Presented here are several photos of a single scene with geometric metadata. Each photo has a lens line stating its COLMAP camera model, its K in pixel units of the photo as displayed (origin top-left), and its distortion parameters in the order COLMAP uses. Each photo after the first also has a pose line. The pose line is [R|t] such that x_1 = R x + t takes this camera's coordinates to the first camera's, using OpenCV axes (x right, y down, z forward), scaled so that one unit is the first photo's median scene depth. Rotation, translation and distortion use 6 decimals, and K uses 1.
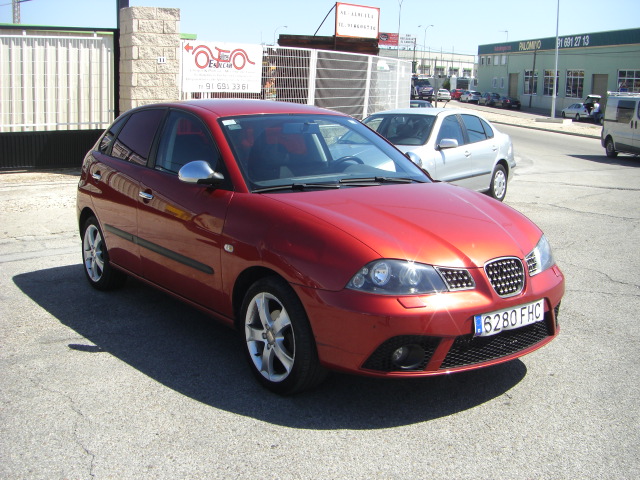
lens RADIAL K [[712.5, 0, 320.0], [0, 712.5, 240.0], [0, 0, 1]] dist [-0.194226, 0.126948]
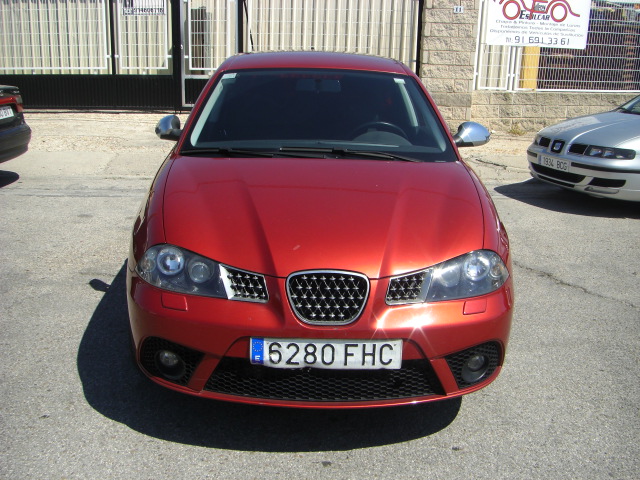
lens RADIAL K [[712.5, 0, 320.0], [0, 712.5, 240.0], [0, 0, 1]] dist [-0.194226, 0.126948]
pose [[0.817601, 0.157974, -0.553691, 0.579981], [-0.121206, 0.987299, 0.102710, -0.071301], [0.562884, -0.016865, 0.826364, 0.342245]]
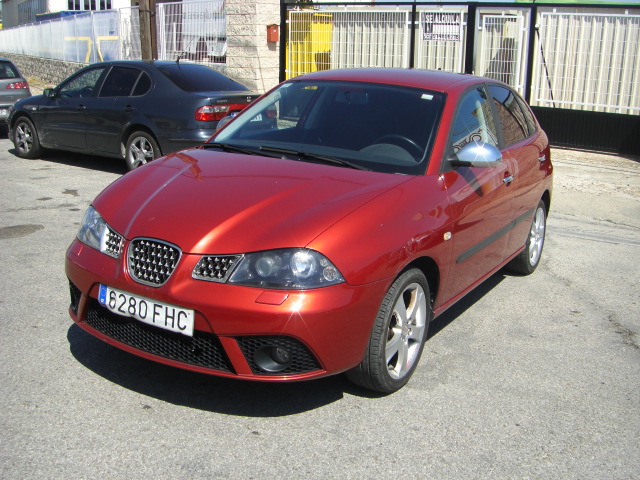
lens RADIAL K [[712.5, 0, 320.0], [0, 712.5, 240.0], [0, 0, 1]] dist [-0.194226, 0.126948]
pose [[0.388366, 0.226999, -0.893109, 0.979594], [-0.213748, 0.964942, 0.152309, -0.131349], [0.896373, 0.131748, 0.423271, 0.720693]]
